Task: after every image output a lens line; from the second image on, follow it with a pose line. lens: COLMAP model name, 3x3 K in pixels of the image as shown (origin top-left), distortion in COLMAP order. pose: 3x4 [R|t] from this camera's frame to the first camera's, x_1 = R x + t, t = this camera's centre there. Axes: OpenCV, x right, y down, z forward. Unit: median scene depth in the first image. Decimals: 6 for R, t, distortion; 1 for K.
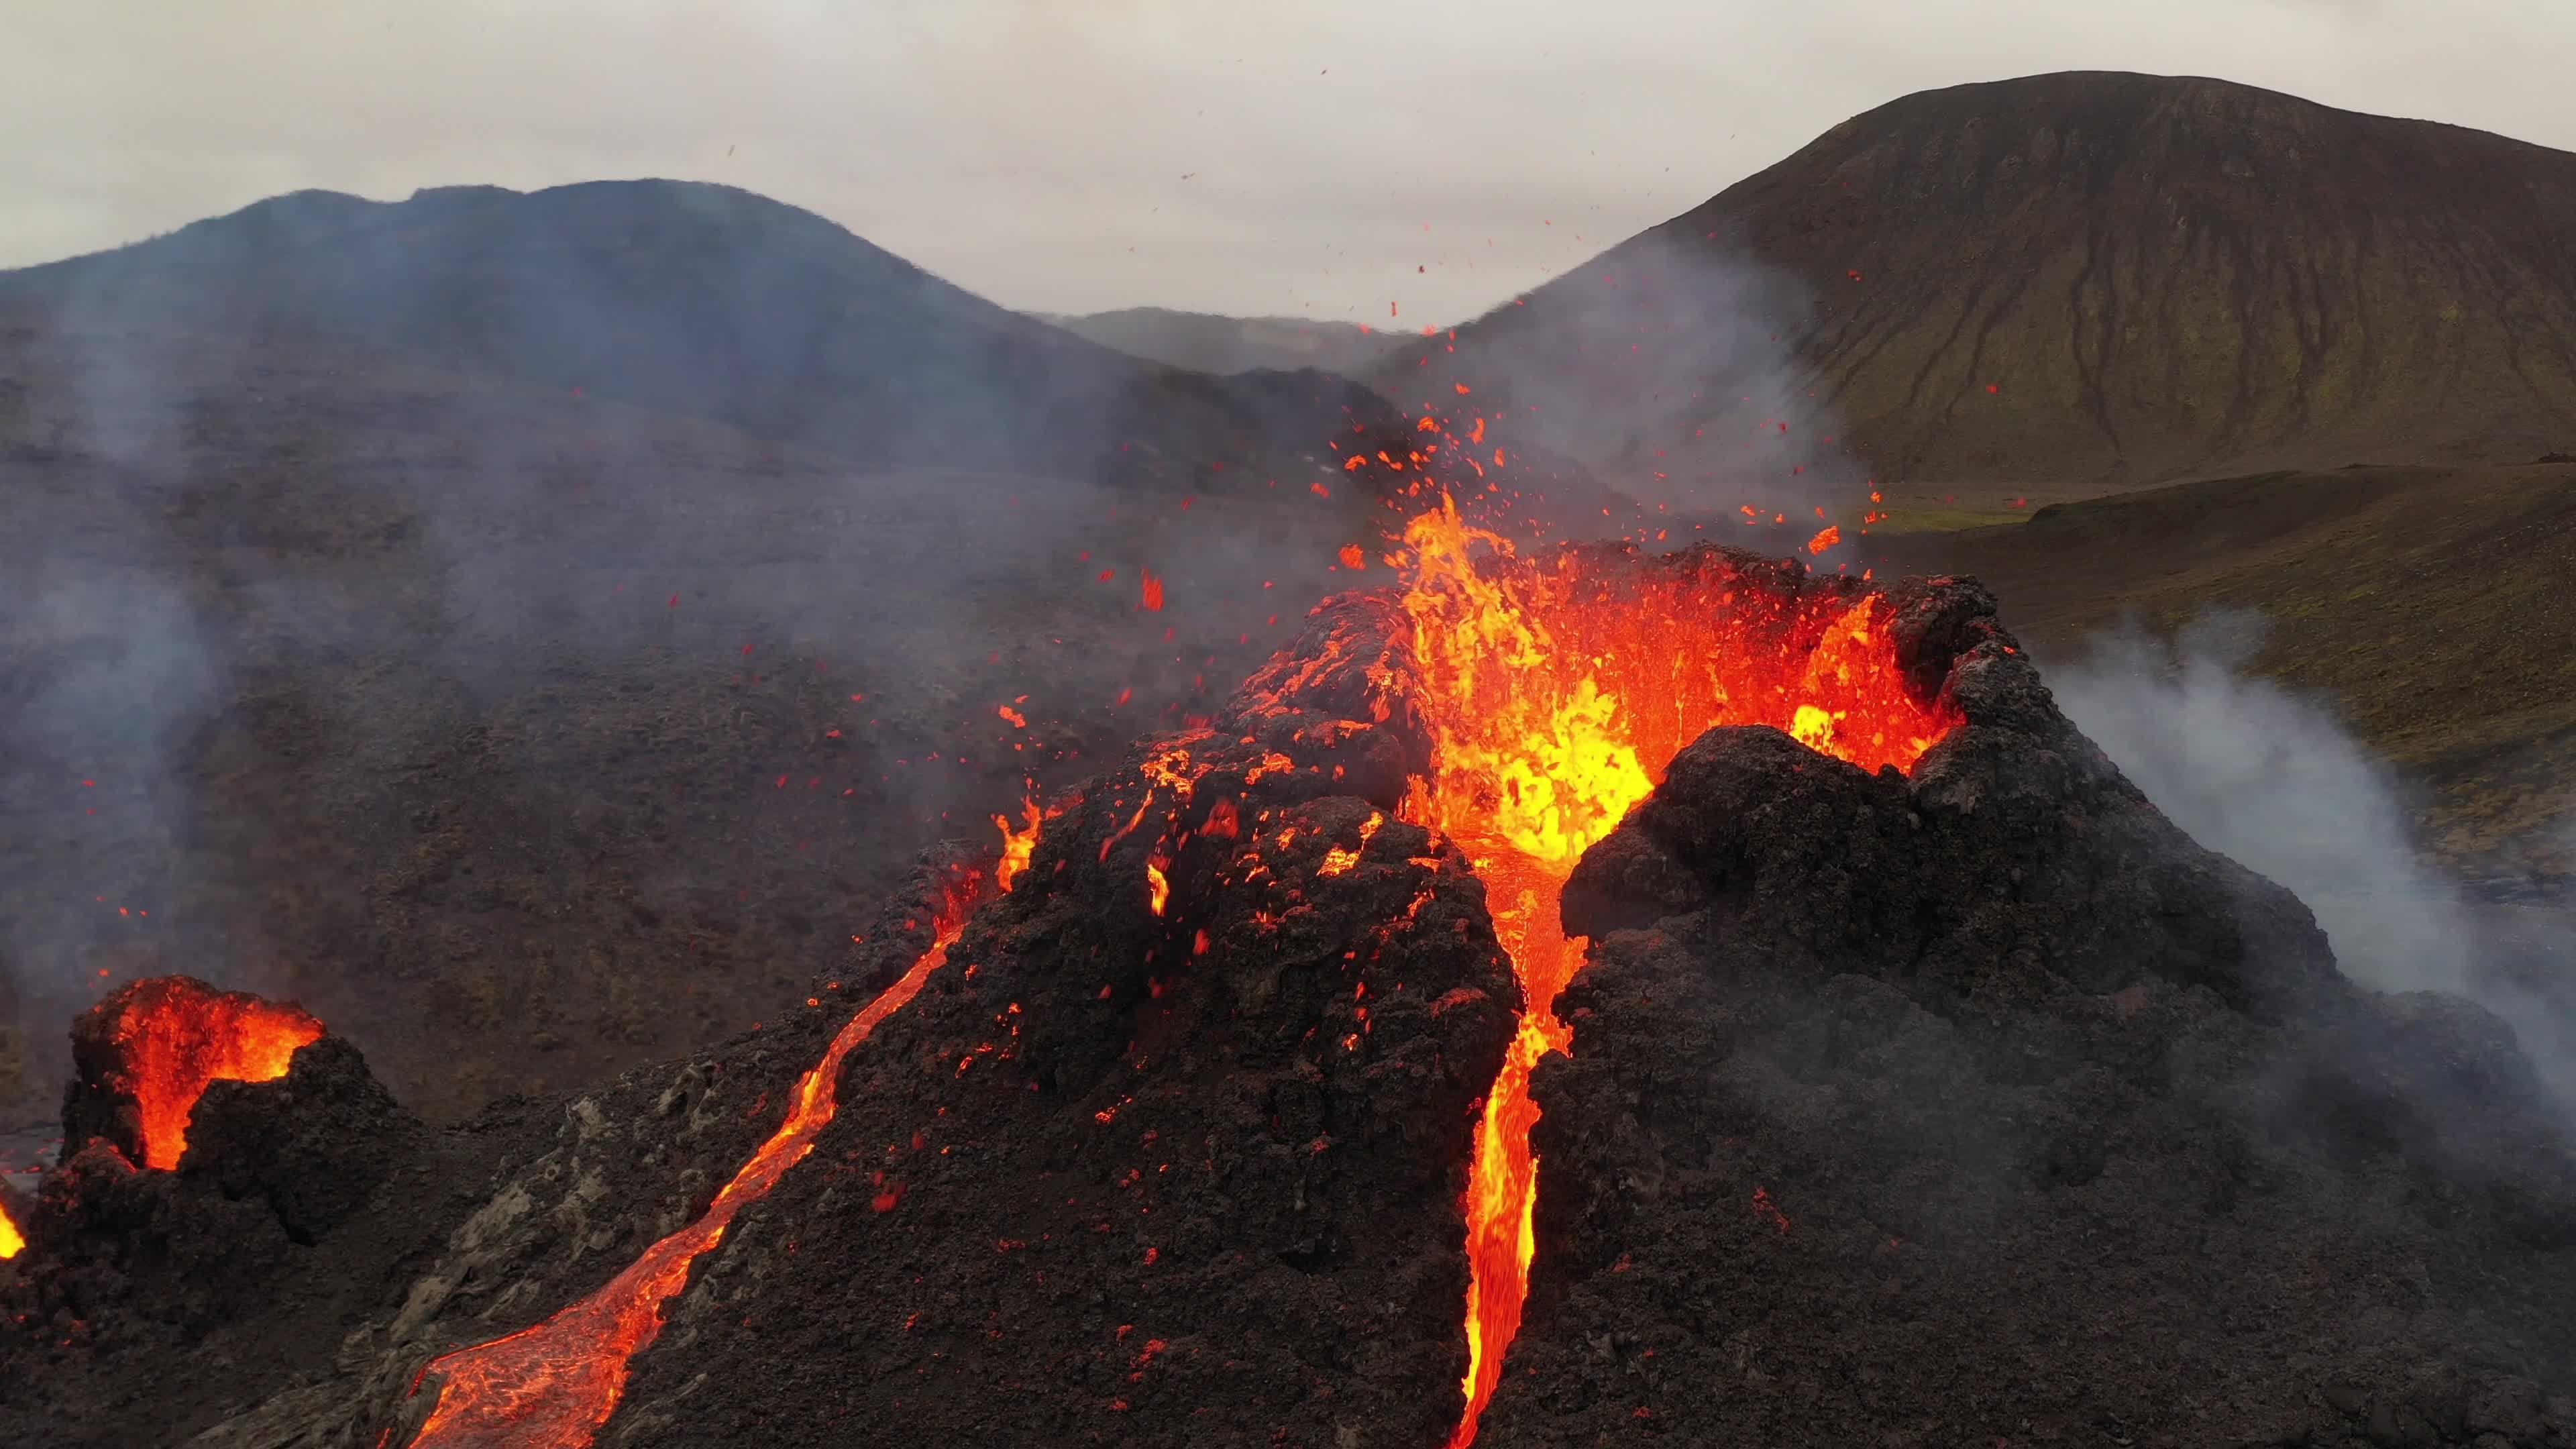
lens RADIAL K [[2889.0, 0, 1276.9], [0, 2889.0, 725.4], [0, 0, 1]] dist [-0.011251, 0.000000]
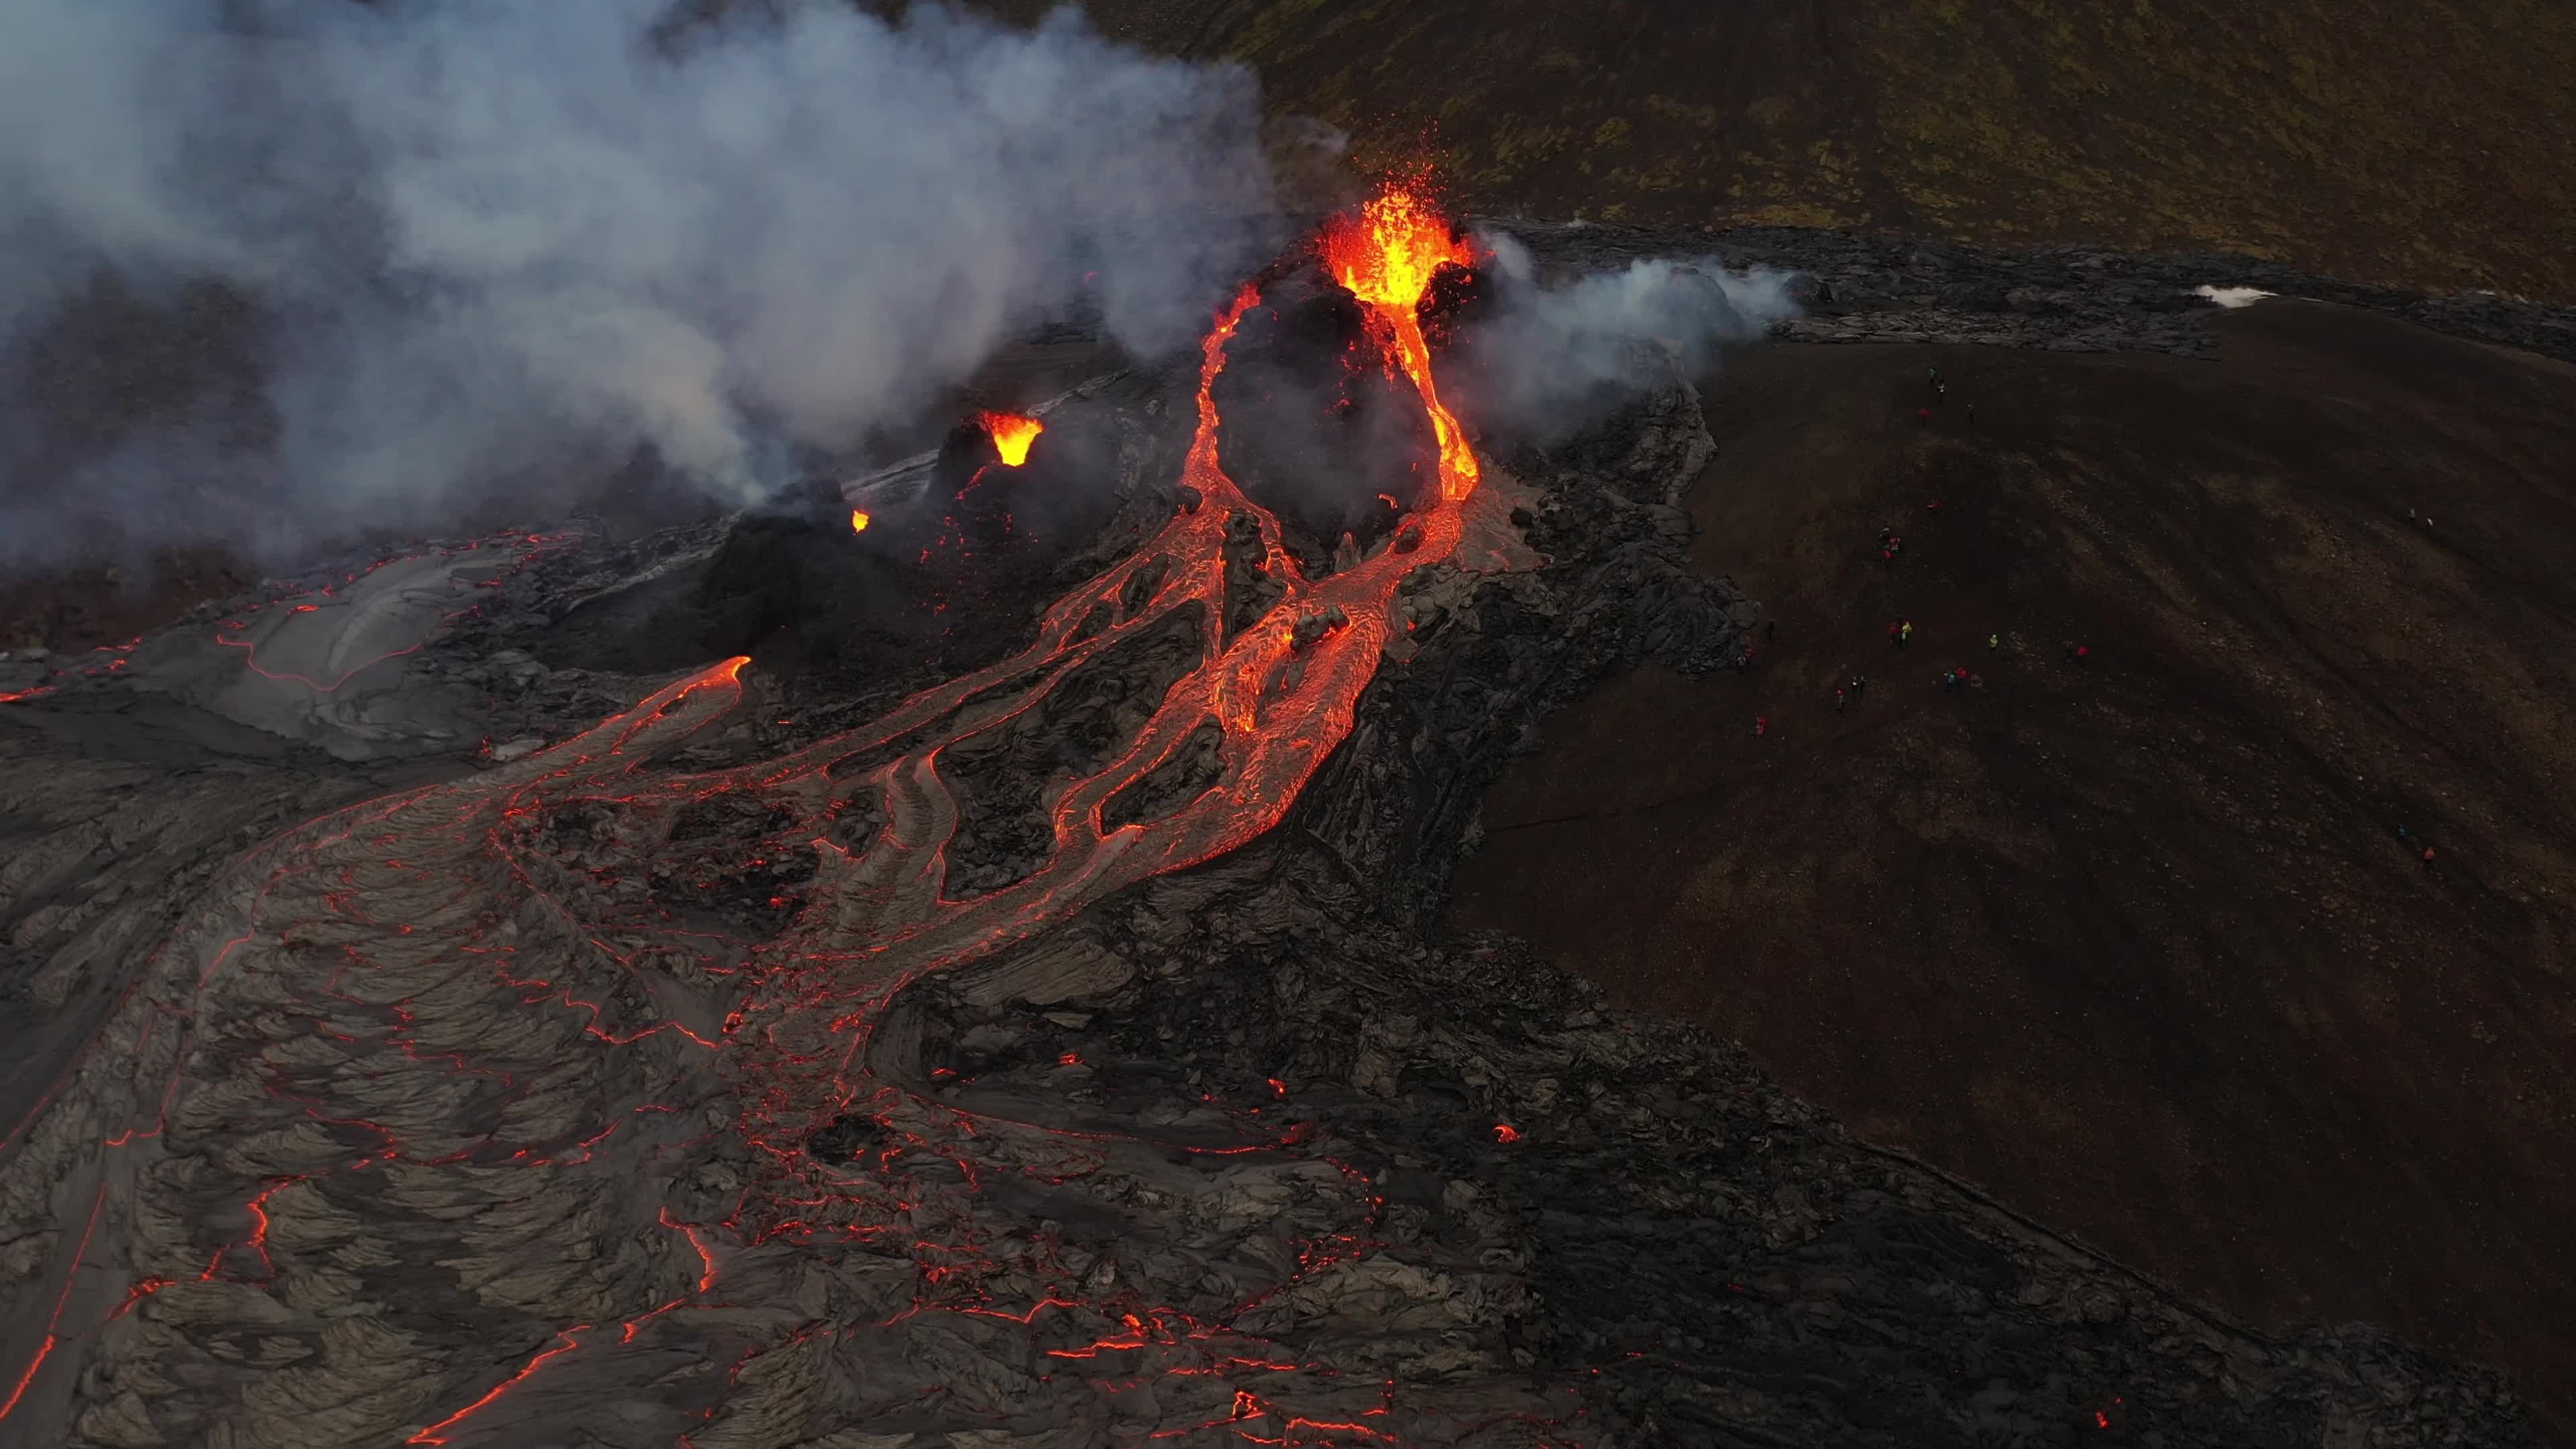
lens RADIAL K [[2889.0, 0, 1297.7], [0, 2889.0, 704.5], [0, 0, 1]] dist [-0.011251, 0.000000]
pose [[0.739372, -0.253709, 0.623667, -2.661873], [0.088870, 0.954958, 0.283121, -0.570946], [-0.667406, -0.153907, 0.728616, -1.926867]]
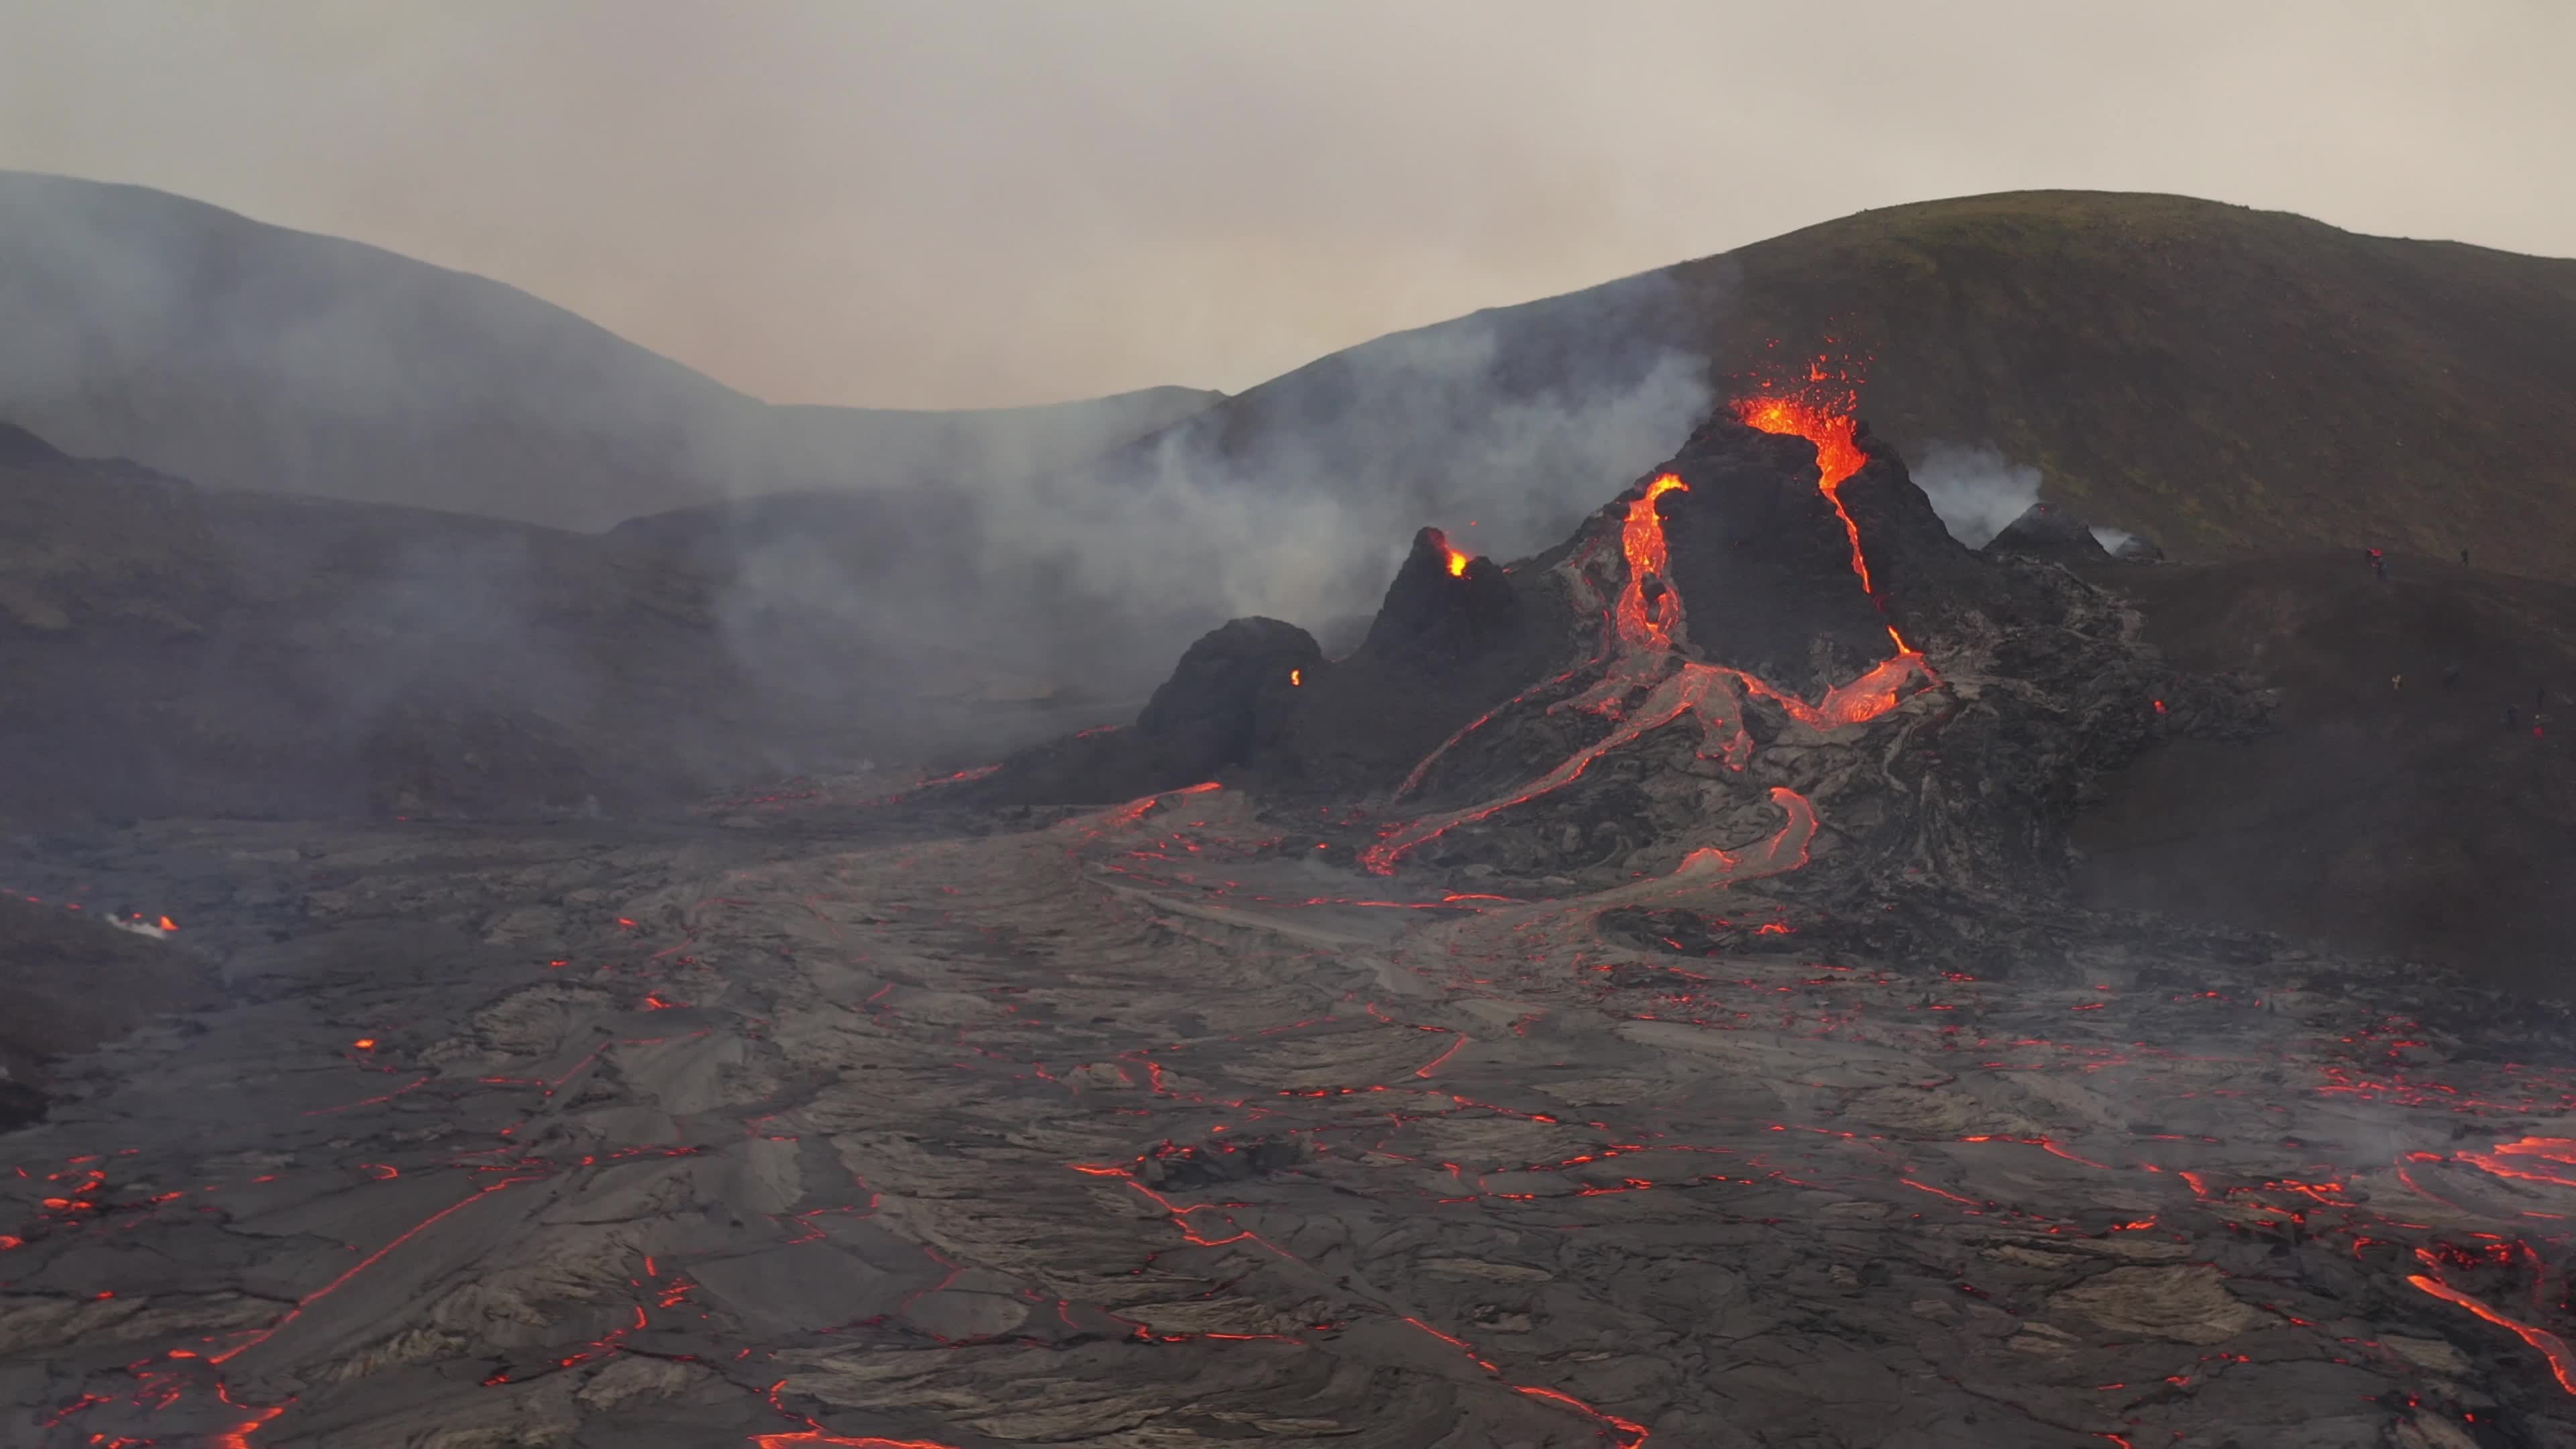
lens RADIAL K [[2889.0, 0, 1272.9], [0, 2889.0, 739.4], [0, 0, 1]] dist [-0.011251, 0.000000]
pose [[0.695349, -0.067048, 0.715538, -3.324684], [0.088669, 0.996035, 0.007164, 0.307552], [-0.713181, 0.058464, 0.698537, -1.242627]]
